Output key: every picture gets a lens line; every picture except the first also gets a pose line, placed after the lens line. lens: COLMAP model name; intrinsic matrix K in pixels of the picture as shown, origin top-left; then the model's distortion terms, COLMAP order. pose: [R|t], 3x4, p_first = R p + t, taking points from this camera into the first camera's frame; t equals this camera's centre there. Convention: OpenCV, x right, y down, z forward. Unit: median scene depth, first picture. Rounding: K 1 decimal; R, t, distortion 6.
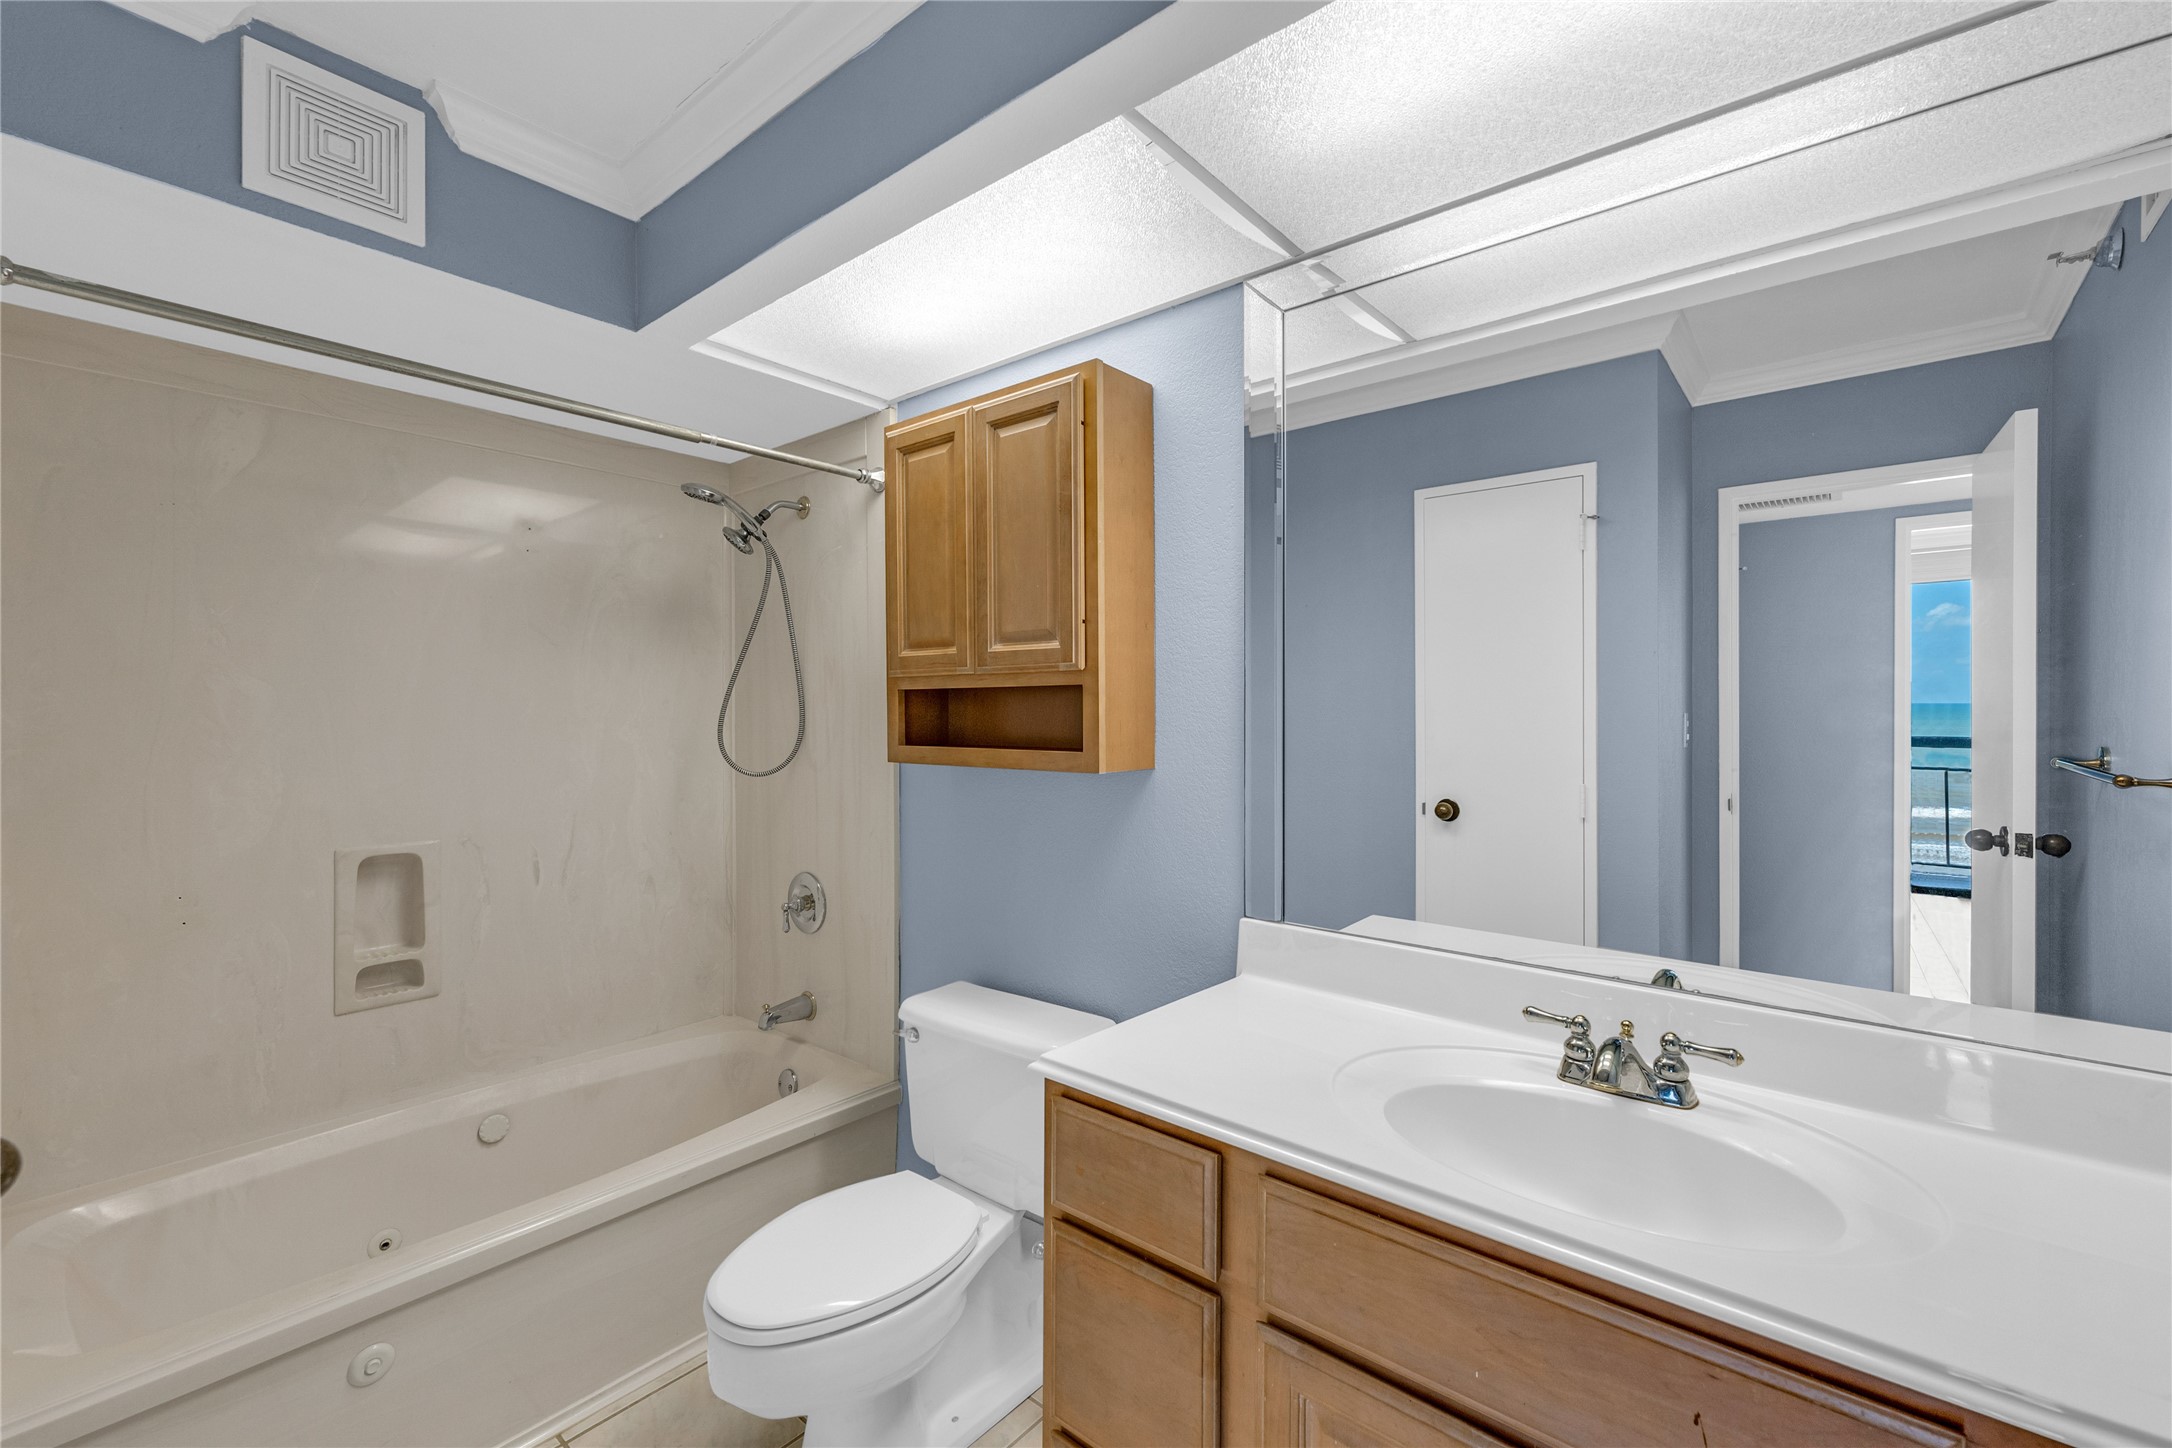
lens RADIAL K [[888.3, 0, 1152.1], [0, 888.3, 729.2], [0, 0, 1]] dist [-0.002152, -0.000046]
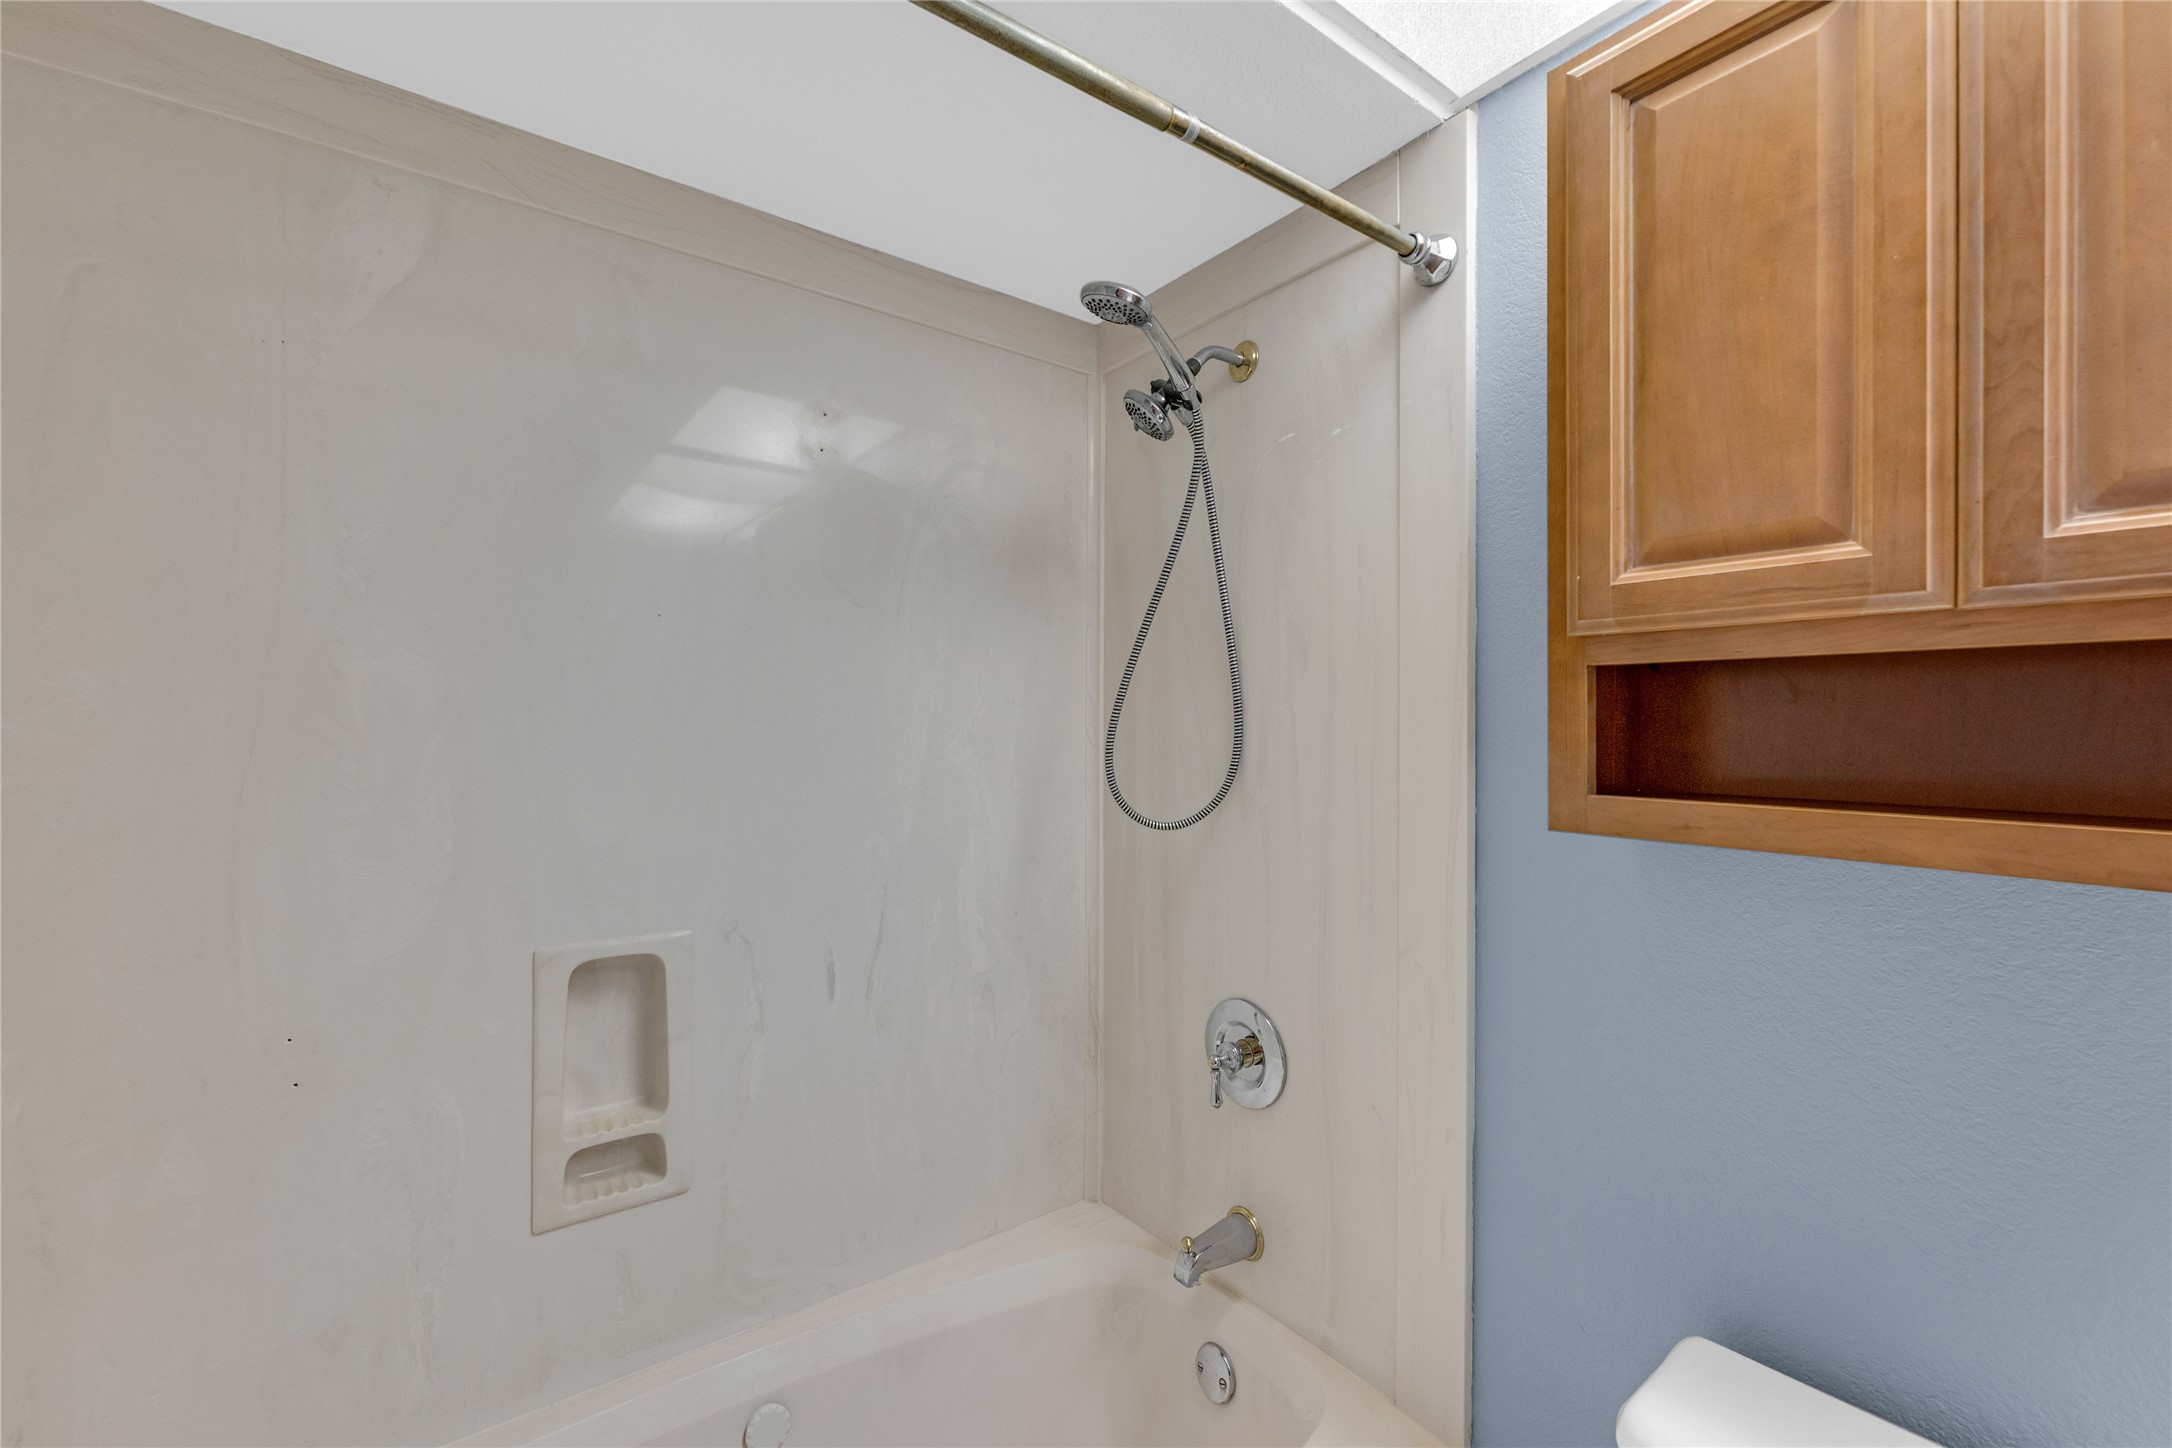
lens RADIAL K [[894.5, 0, 1124.7], [0, 894.5, 751.3], [0, 0, 1]] dist [0.000953, -0.000079]
pose [[0.968535, 0.012943, -0.248541, -0.380073], [-0.010237, 0.999873, 0.012176, -0.005198], [0.248667, -0.009249, 0.968545, 0.499907]]
